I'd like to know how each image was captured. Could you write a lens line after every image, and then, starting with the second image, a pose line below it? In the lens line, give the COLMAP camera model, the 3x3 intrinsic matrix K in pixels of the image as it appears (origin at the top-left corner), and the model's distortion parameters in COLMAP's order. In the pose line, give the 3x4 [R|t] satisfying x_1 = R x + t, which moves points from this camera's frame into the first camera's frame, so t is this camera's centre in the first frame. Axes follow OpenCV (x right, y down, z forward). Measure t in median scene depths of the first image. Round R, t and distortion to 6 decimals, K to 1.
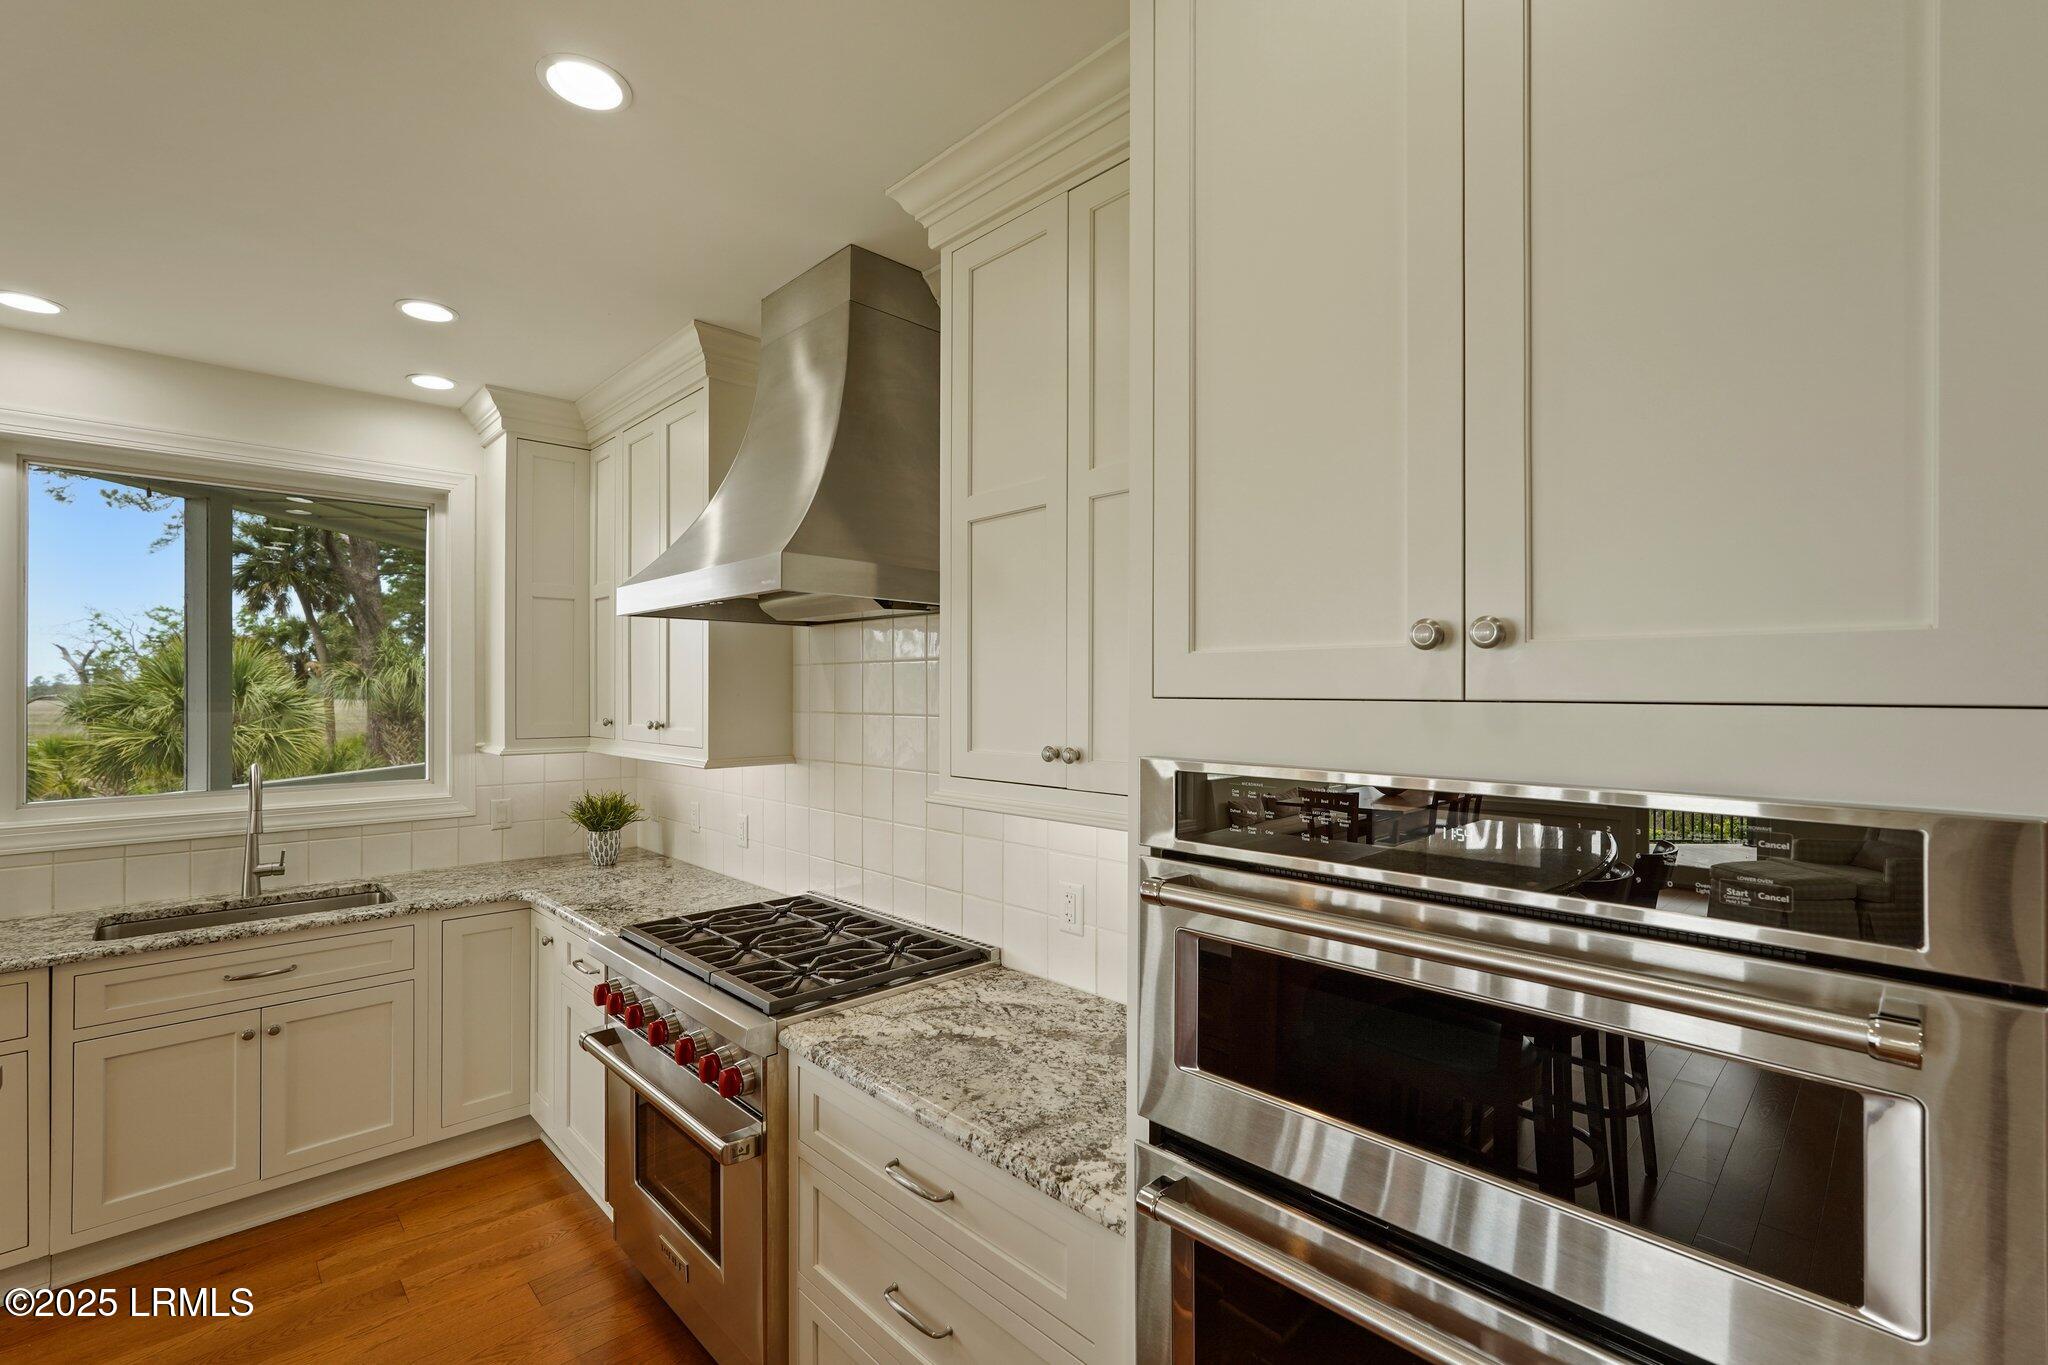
lens RADIAL K [[906.2, 0, 1026.5], [0, 906.2, 693.7], [0, 0, 1]] dist [-0.000855, 0.000389]
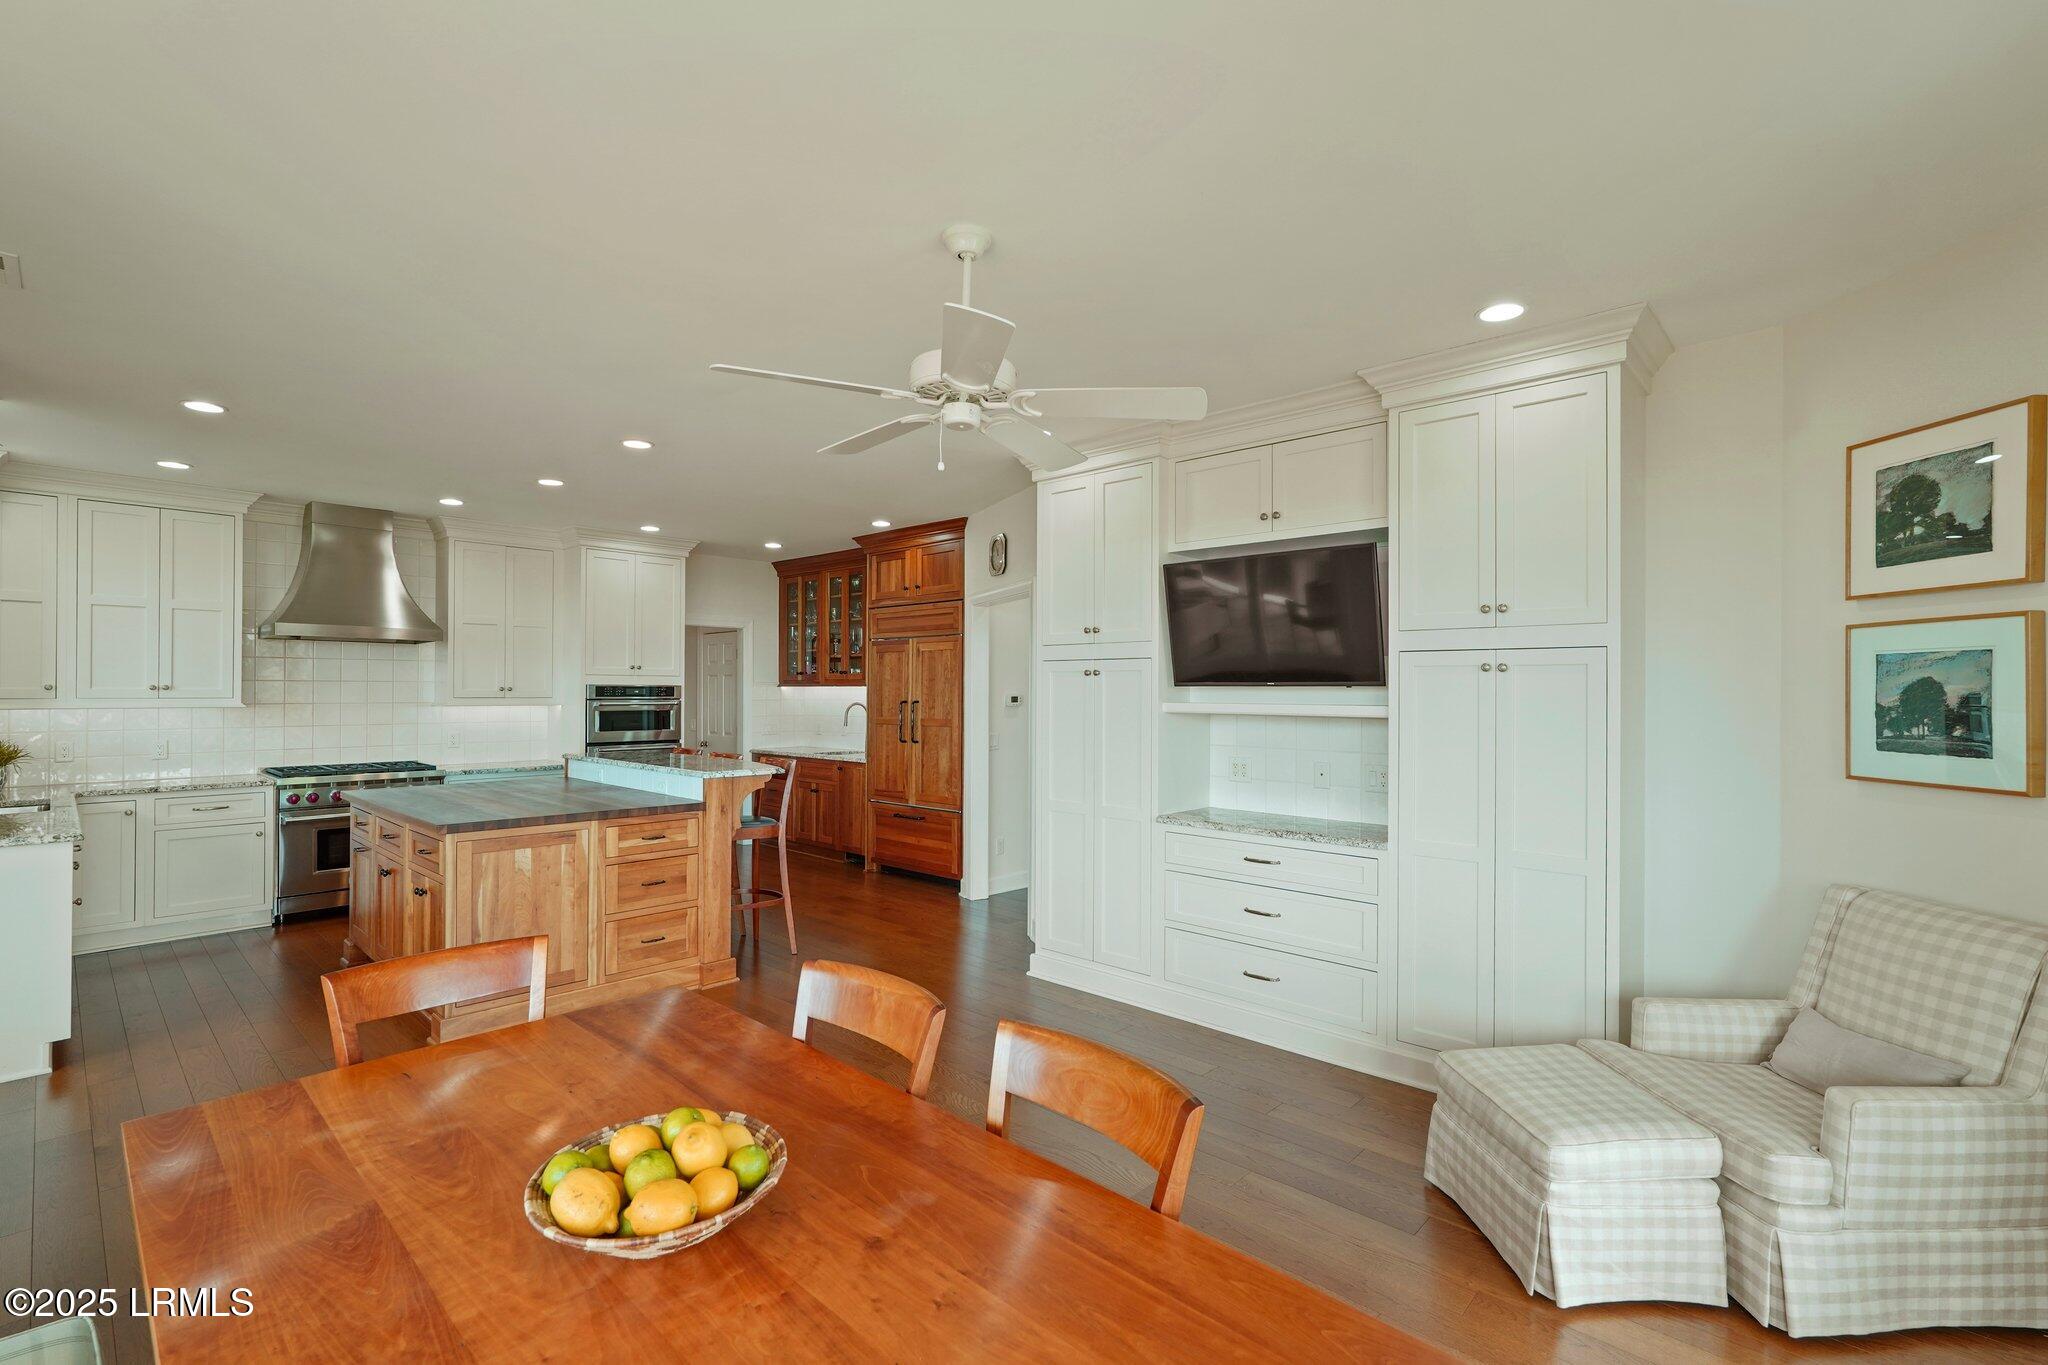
lens RADIAL K [[937.8, 0, 988.5], [0, 937.8, 682.1], [0, 0, 1]] dist [0.002727, -0.000047]
pose [[0.010297, 0.001855, 0.999945, -7.167310], [0.000567, 0.999998, -0.001861, 0.074315], [-0.999947, 0.000586, 0.010296, -2.056799]]
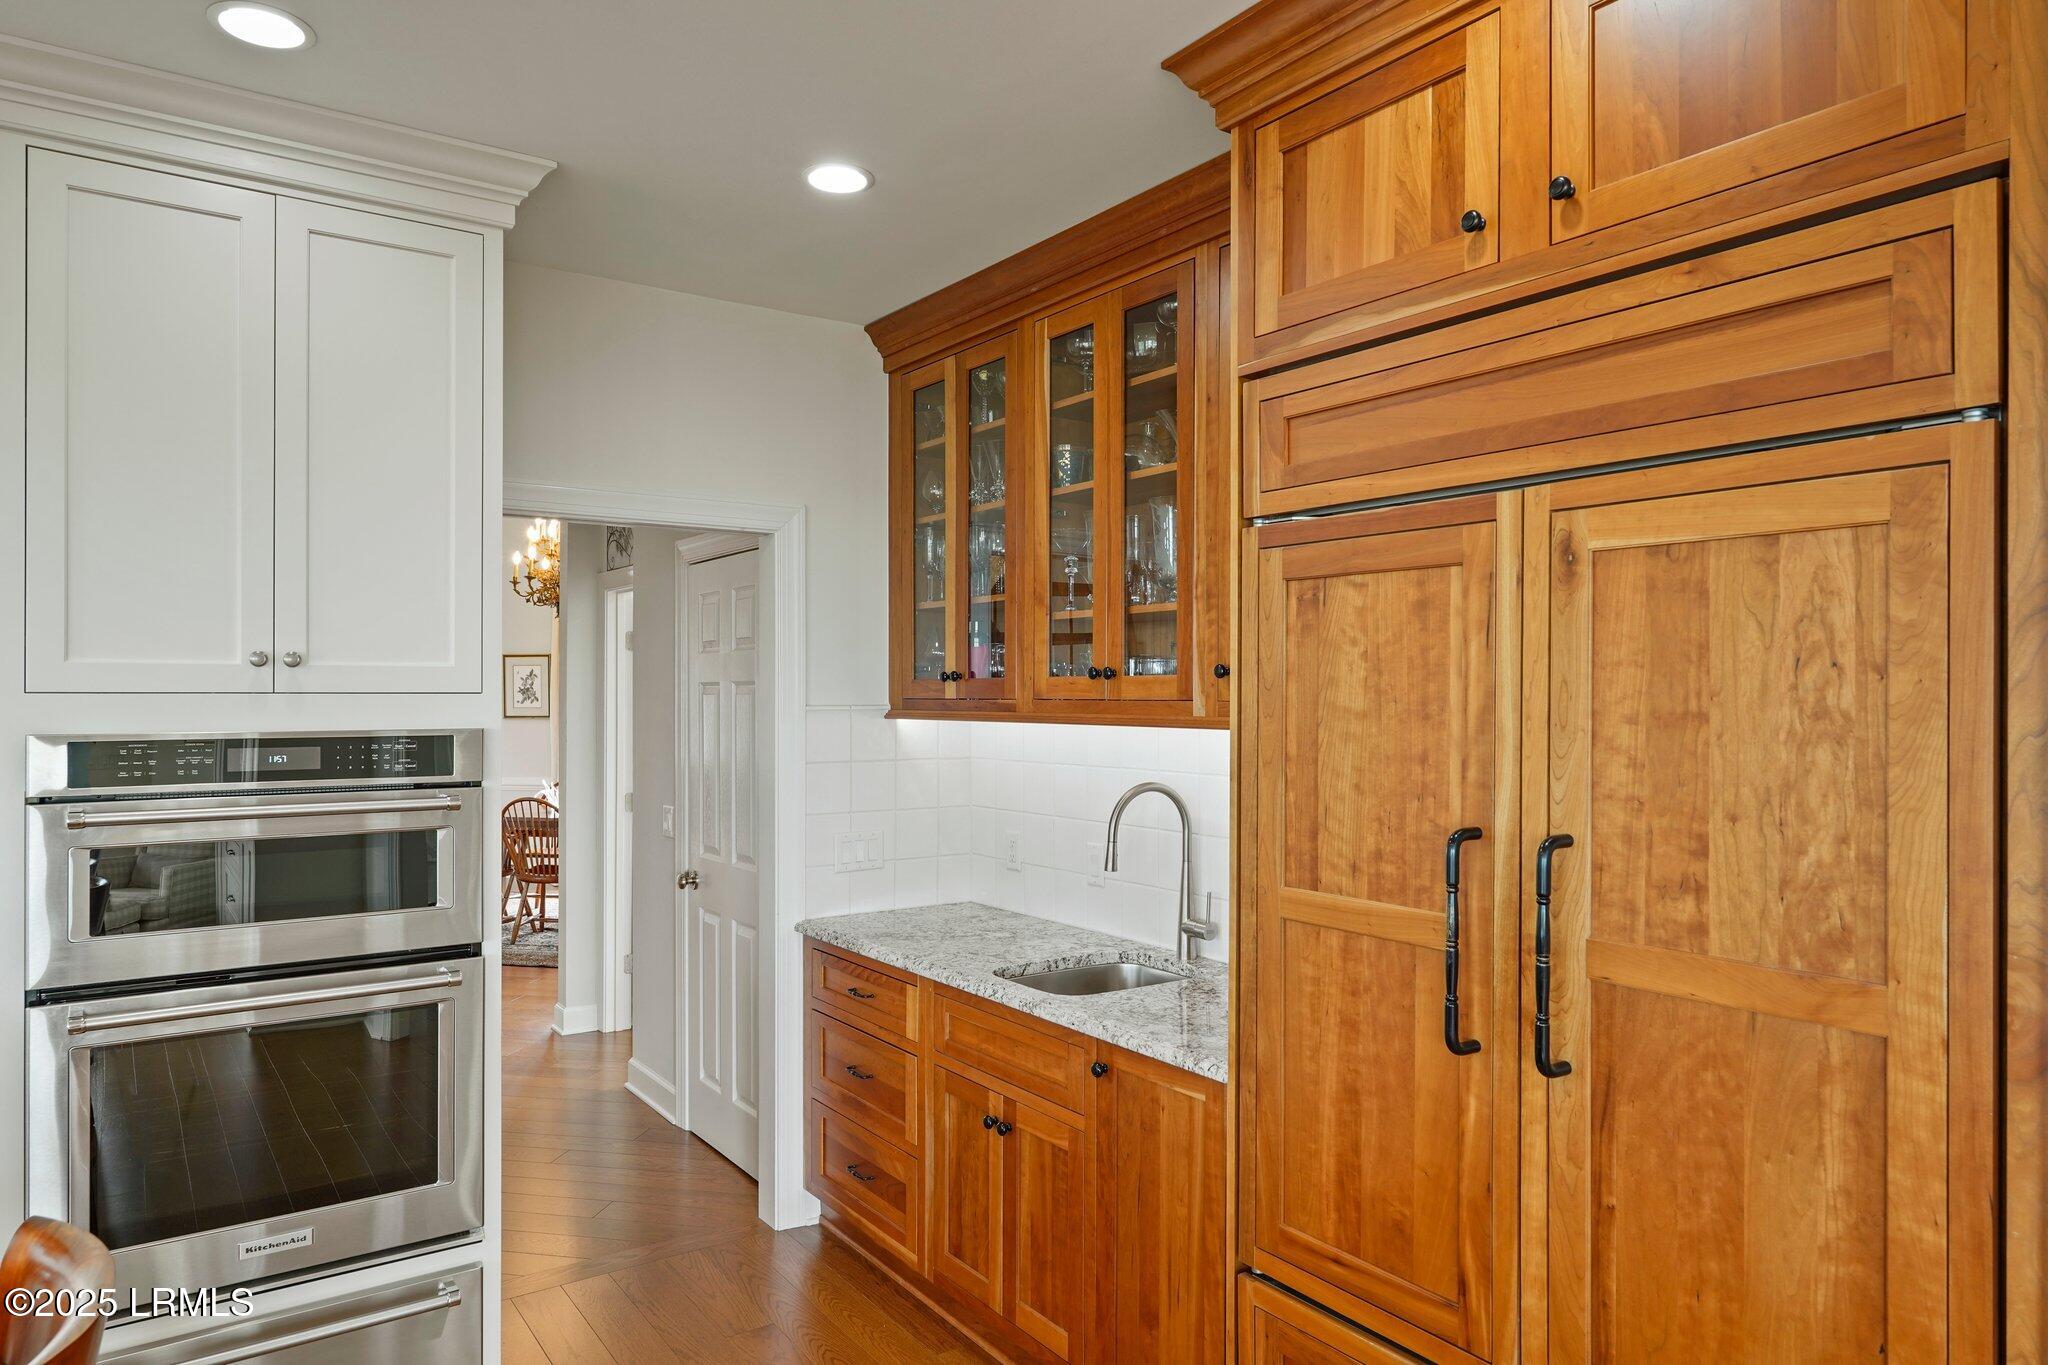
lens RADIAL K [[1260.7, 0, 1024.0], [0, 1260.7, 682.5], [0, 0, 1]] dist [-0.002040, -0.000455]
pose [[0.180660, 0.002151, 0.983543, -1.764877], [0.003019, 0.999992, -0.002742, -0.001882], [-0.983541, 0.003464, 0.180652, -1.023845]]
